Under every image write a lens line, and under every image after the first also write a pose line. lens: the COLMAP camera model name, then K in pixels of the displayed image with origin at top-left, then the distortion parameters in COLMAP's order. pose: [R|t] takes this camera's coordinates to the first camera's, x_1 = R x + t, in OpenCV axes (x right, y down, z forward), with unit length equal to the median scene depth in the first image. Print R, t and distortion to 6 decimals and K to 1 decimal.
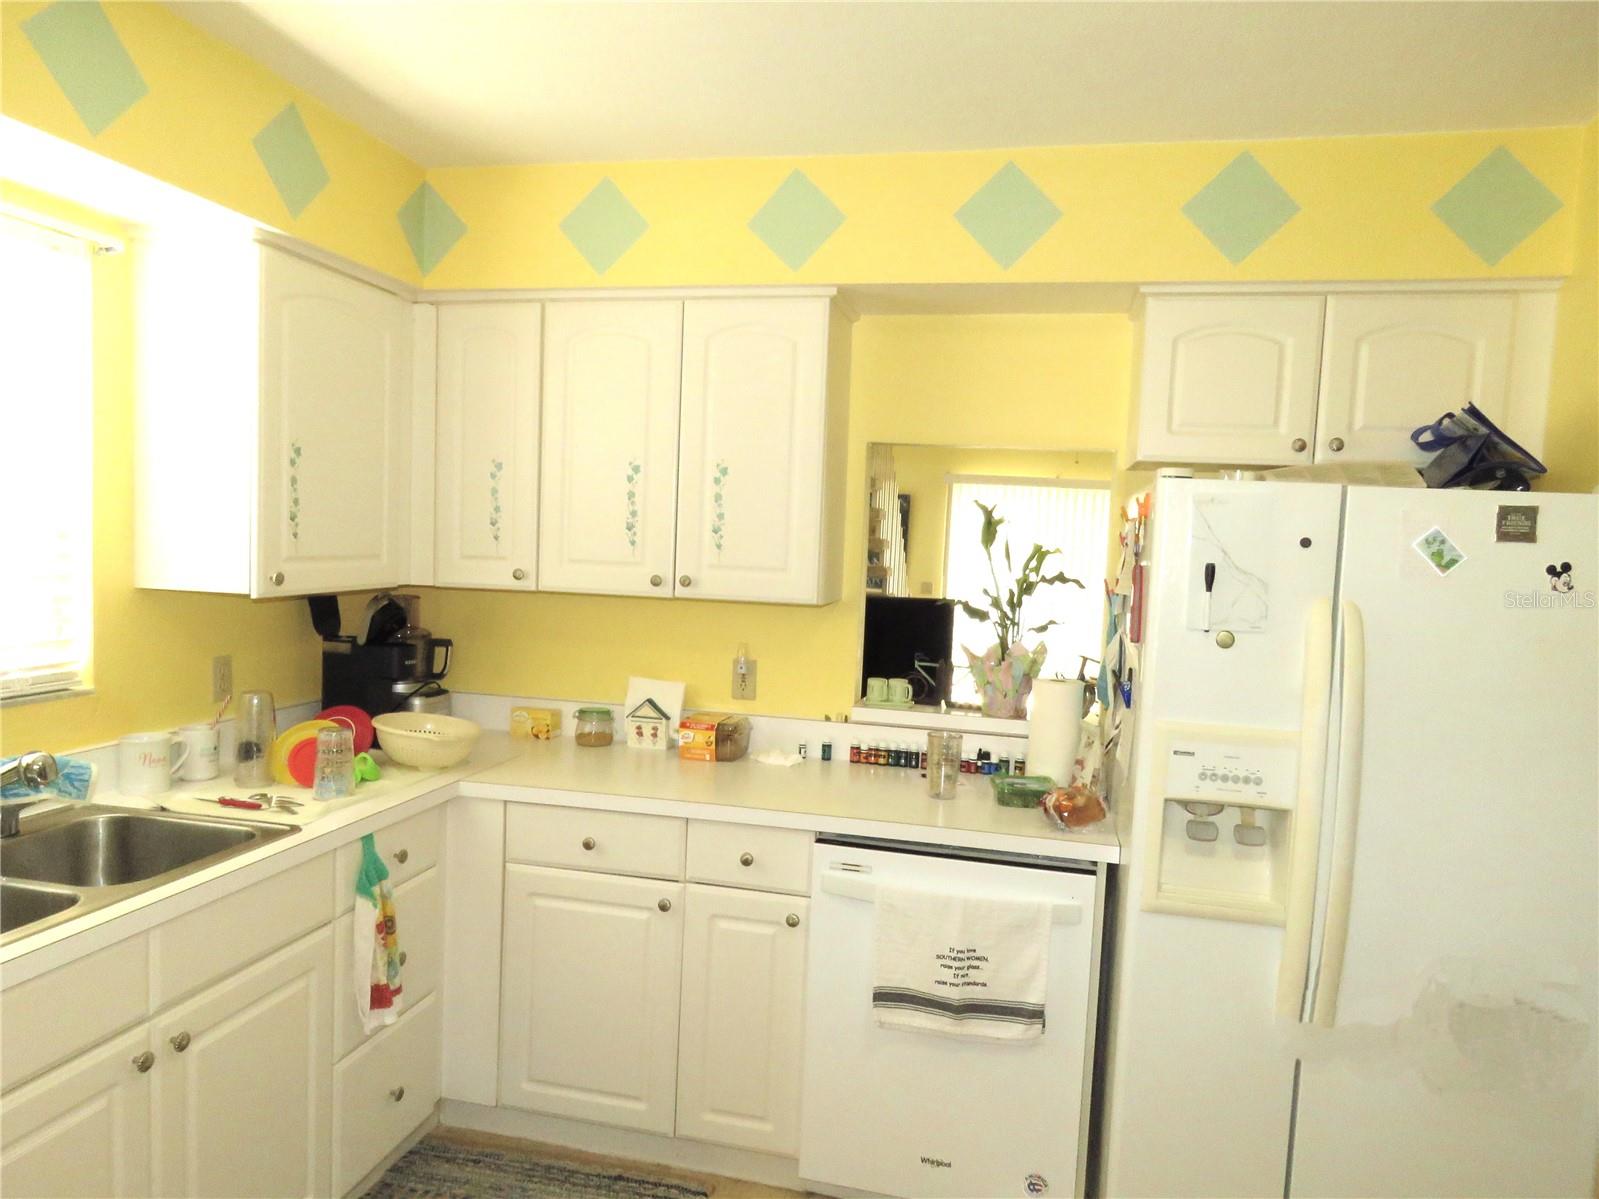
lens RADIAL K [[1044.9, 0, 799.5], [0, 1044.9, 599.5], [0, 0, 1]] dist [-0.003216, -0.002142]
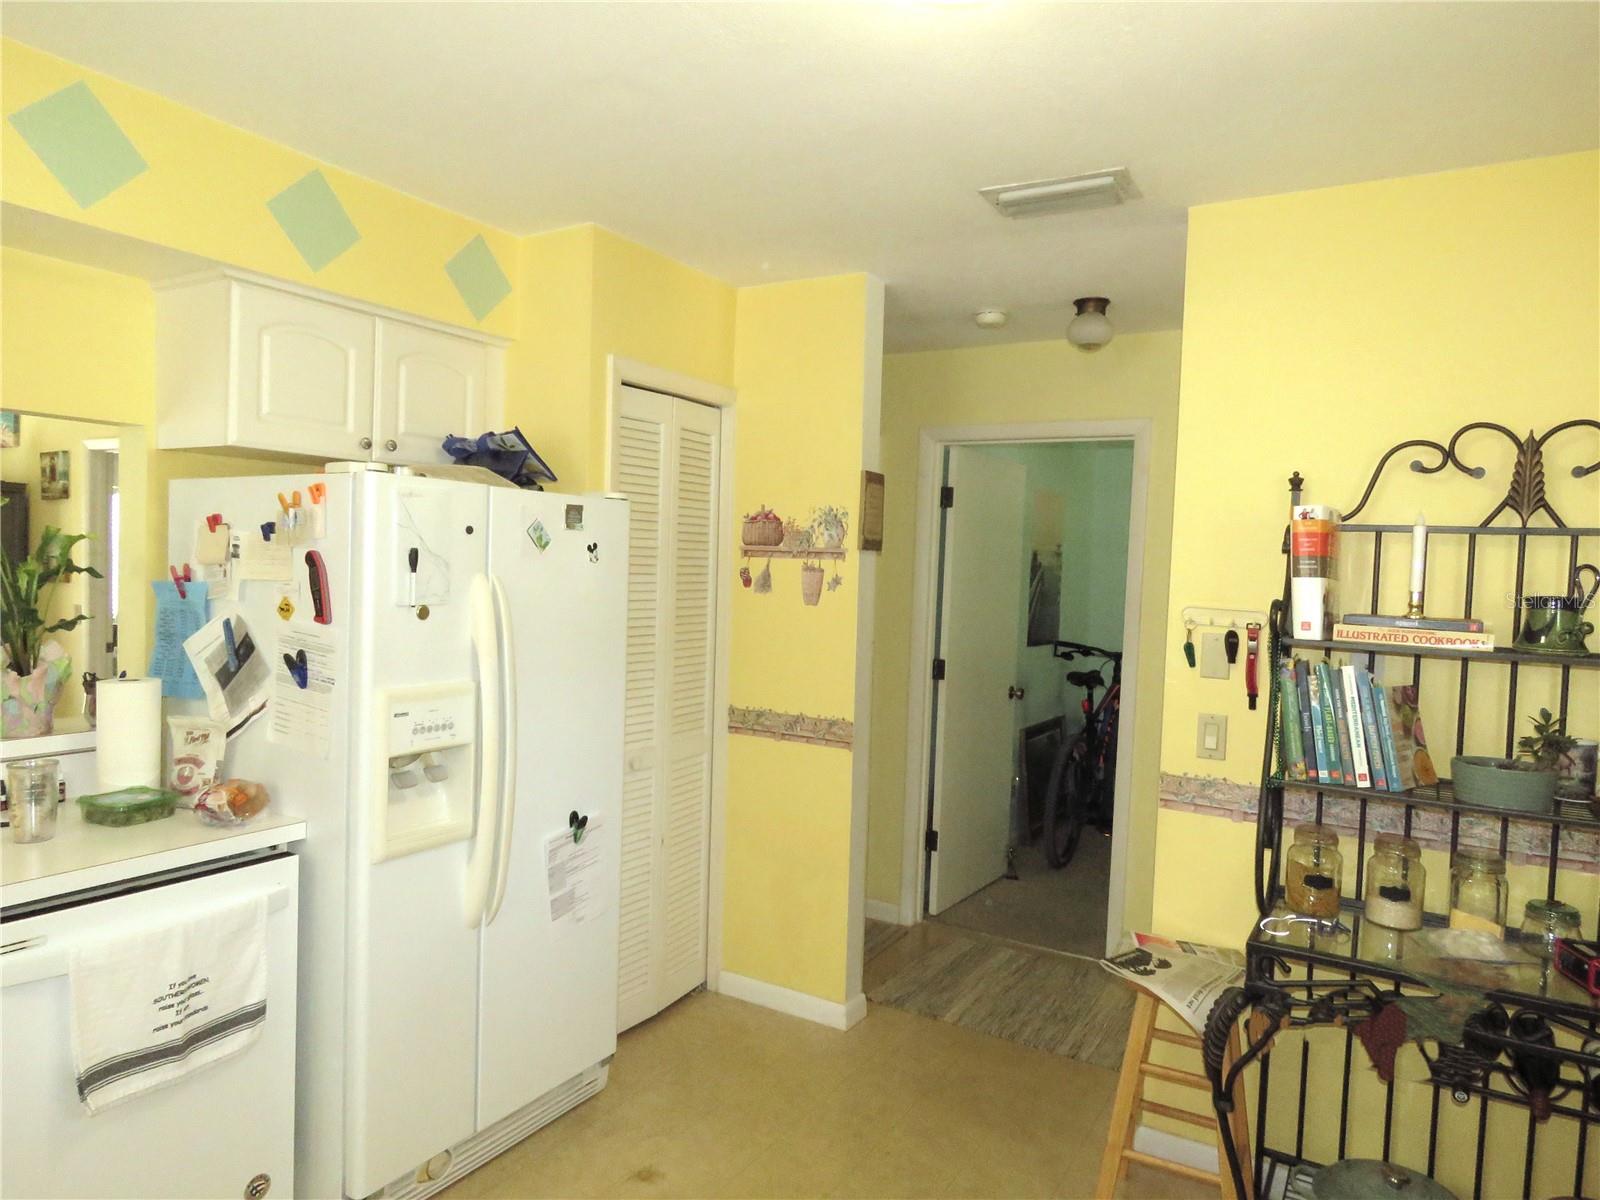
lens RADIAL K [[1024.5, 0, 800.0], [0, 1024.5, 600.0], [0, 0, 1]] dist [-0.010572, 0.018238]
pose [[0.311166, -0.067142, 0.947981, -0.485754], [0.041800, 0.997503, 0.056929, -0.020493], [-0.949436, 0.021911, 0.313195, 0.206145]]
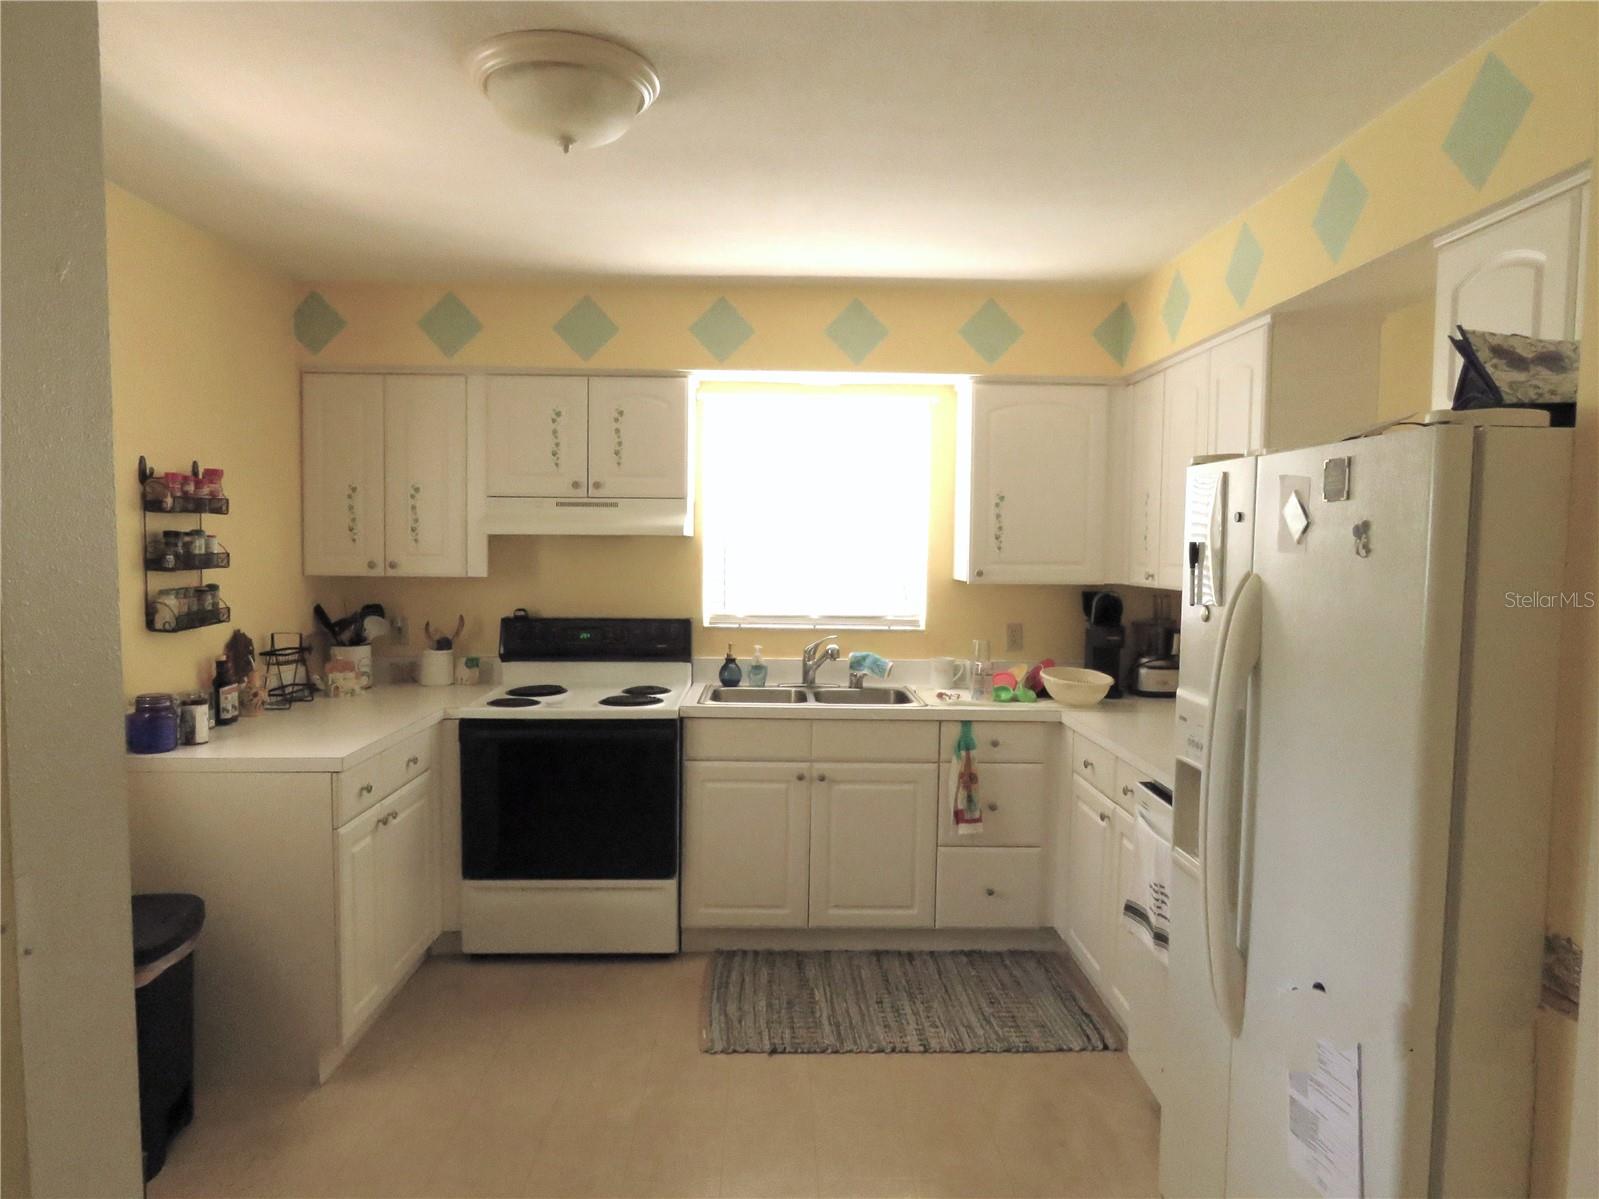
lens RADIAL K [[1044.9, 0, 799.5], [0, 1044.9, 599.5], [0, 0, 1]] dist [-0.003216, -0.002142]
pose [[0.256404, 0.015729, -0.966442, 1.165901], [-0.062483, 0.998046, -0.000333, 0.045439], [0.964548, 0.060471, 0.256885, 0.294326]]
